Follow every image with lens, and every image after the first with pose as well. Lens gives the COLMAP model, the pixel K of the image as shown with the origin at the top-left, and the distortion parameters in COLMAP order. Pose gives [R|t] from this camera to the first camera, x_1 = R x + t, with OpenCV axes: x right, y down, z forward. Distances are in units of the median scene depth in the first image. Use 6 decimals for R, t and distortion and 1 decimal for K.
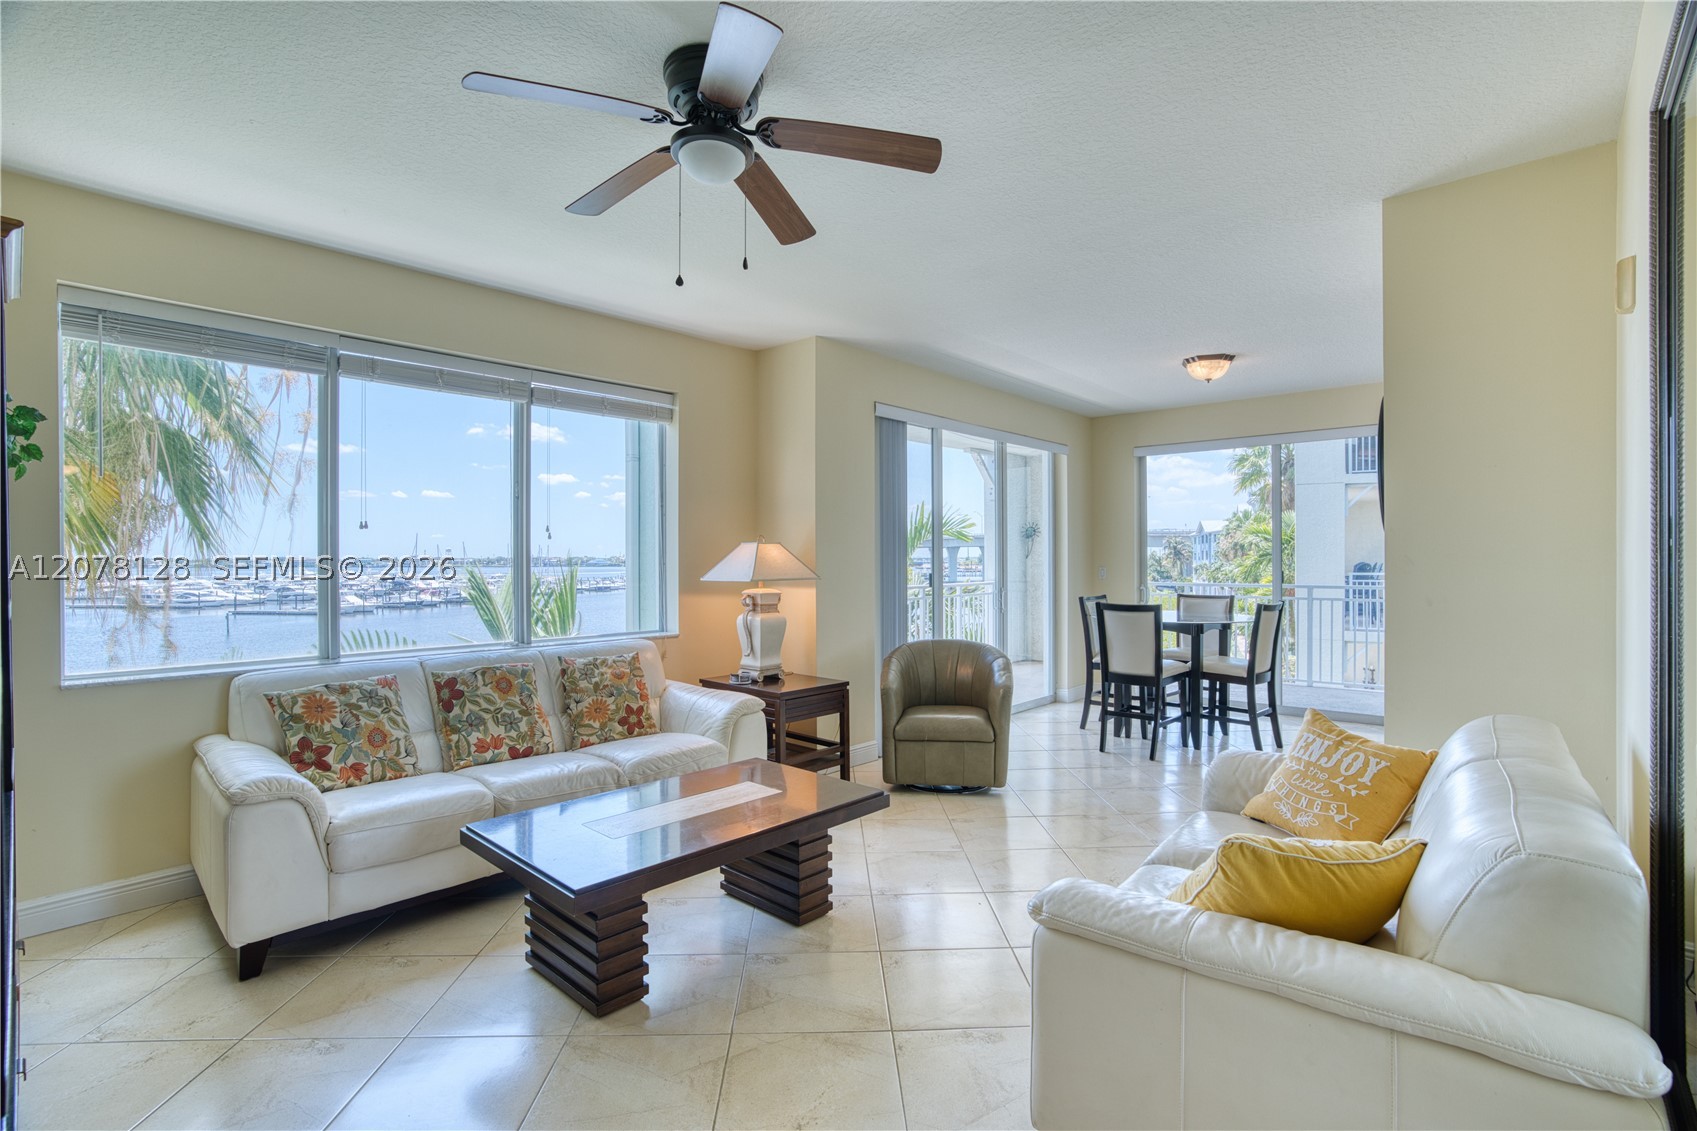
lens RADIAL K [[782.7, 0, 852.6], [0, 782.7, 560.0], [0, 0, 1]] dist [-0.069190, 0.028430]
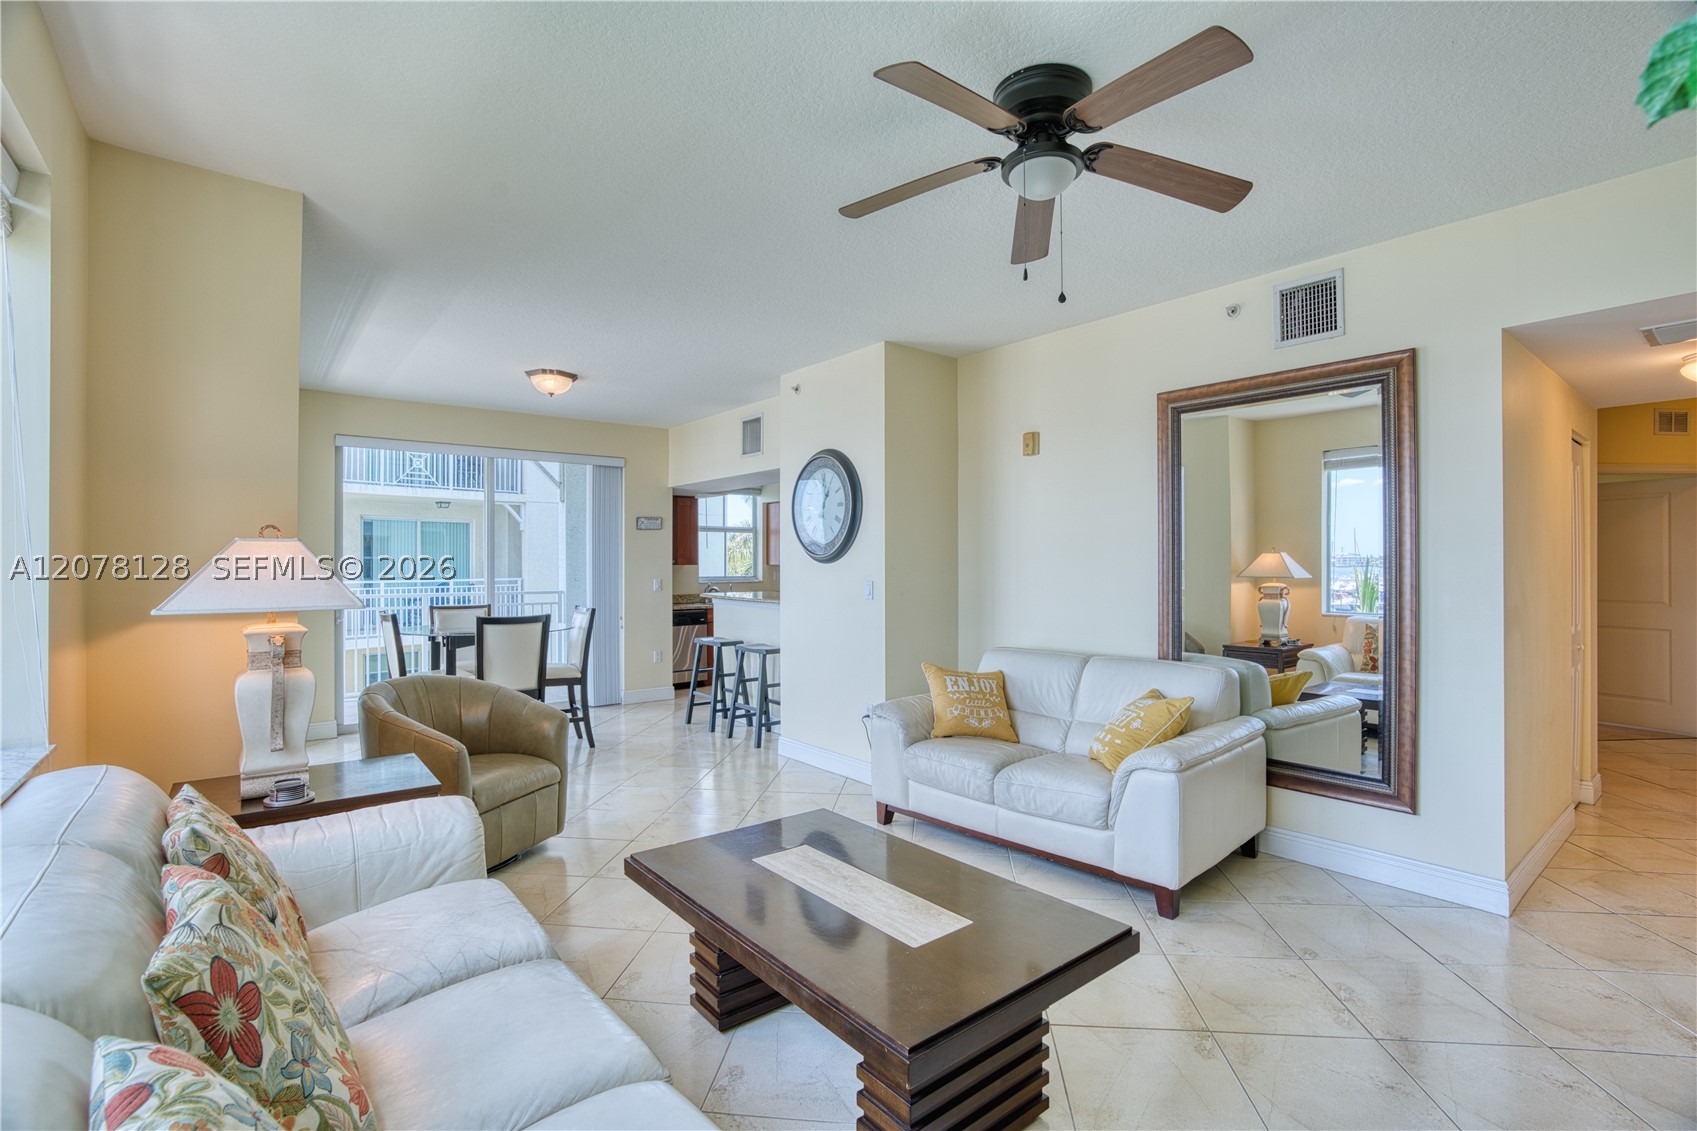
lens RADIAL K [[787.2, 0, 852.7], [0, 787.2, 554.9], [0, 0, 1]] dist [-0.066214, 0.028481]
pose [[0.137609, 0.013511, 0.990394, -0.017223], [0.003263, 0.999895, -0.014094, -0.000092], [-0.990481, 0.005171, 0.137550, 0.015613]]
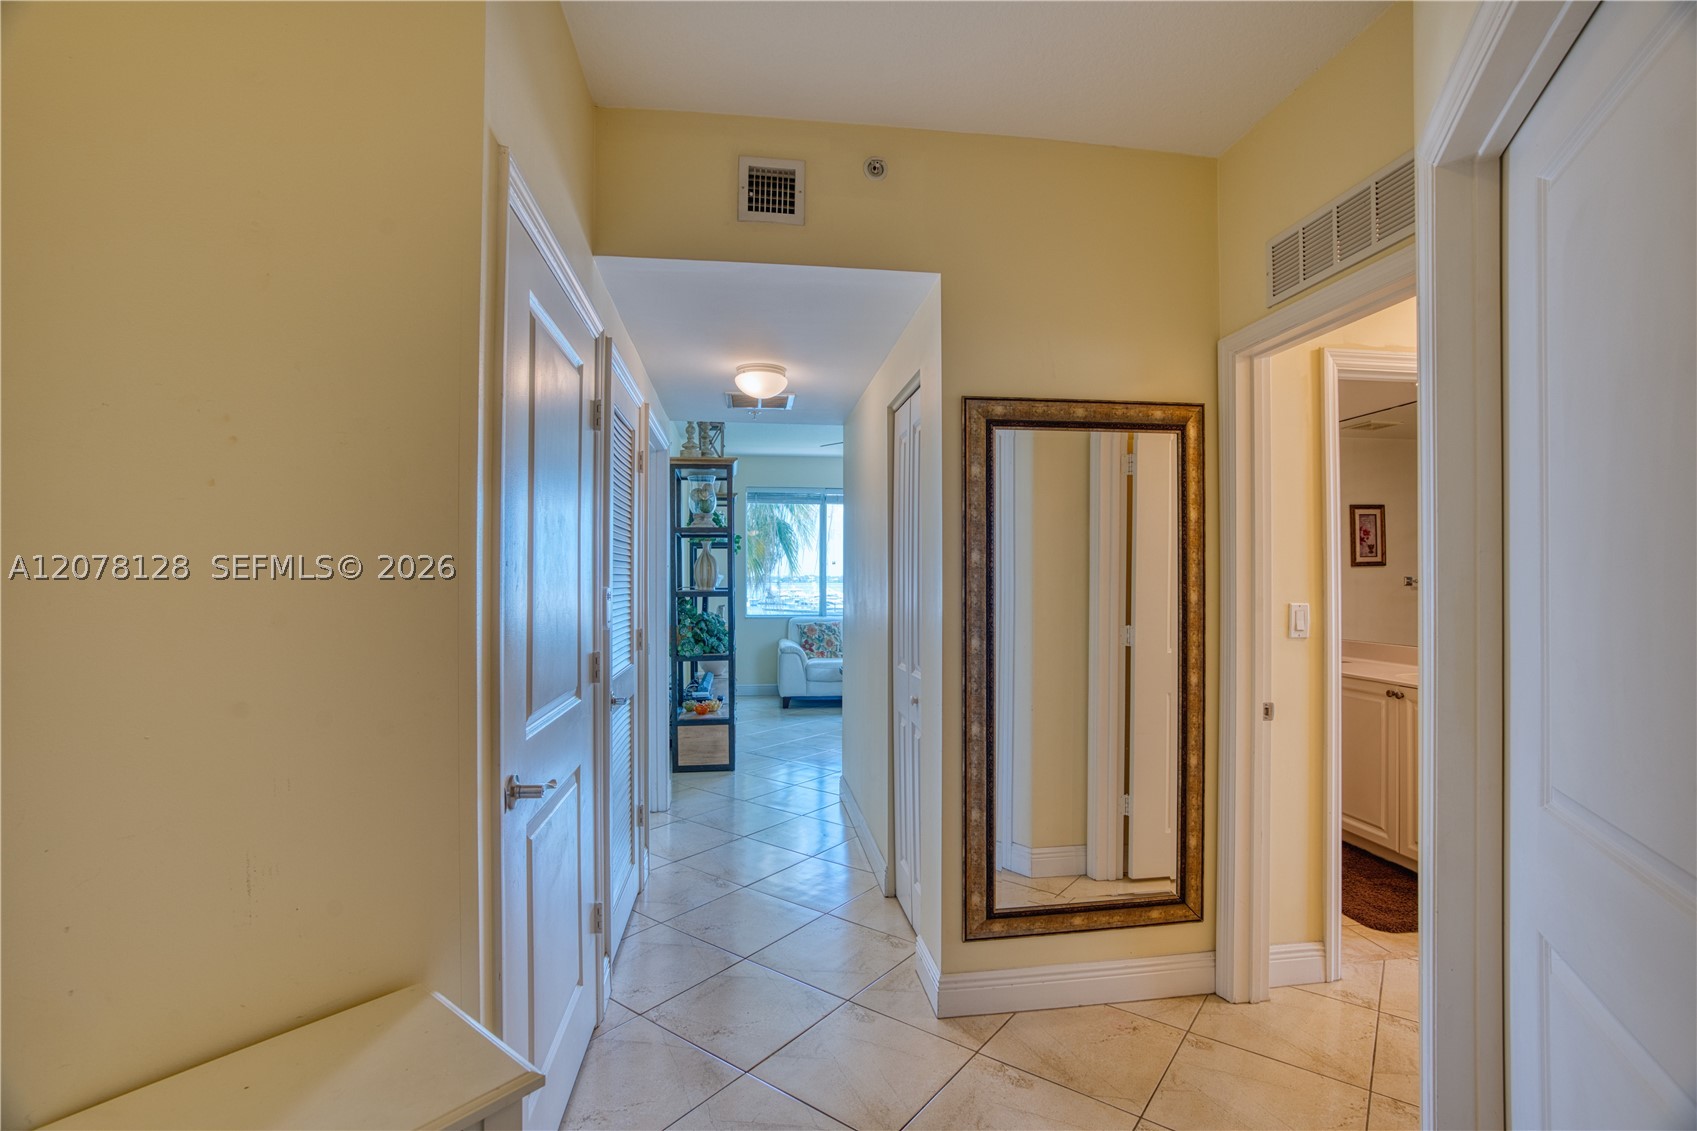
lens RADIAL K [[787.2, 0, 852.7], [0, 787.2, 554.9], [0, 0, 1]] dist [-0.066214, 0.028481]
pose [[0.772340, -0.012705, -0.635082, 1.297001], [-0.007252, 0.999558, -0.028815, -0.000565], [0.635167, 0.026860, 0.771907, -1.183649]]
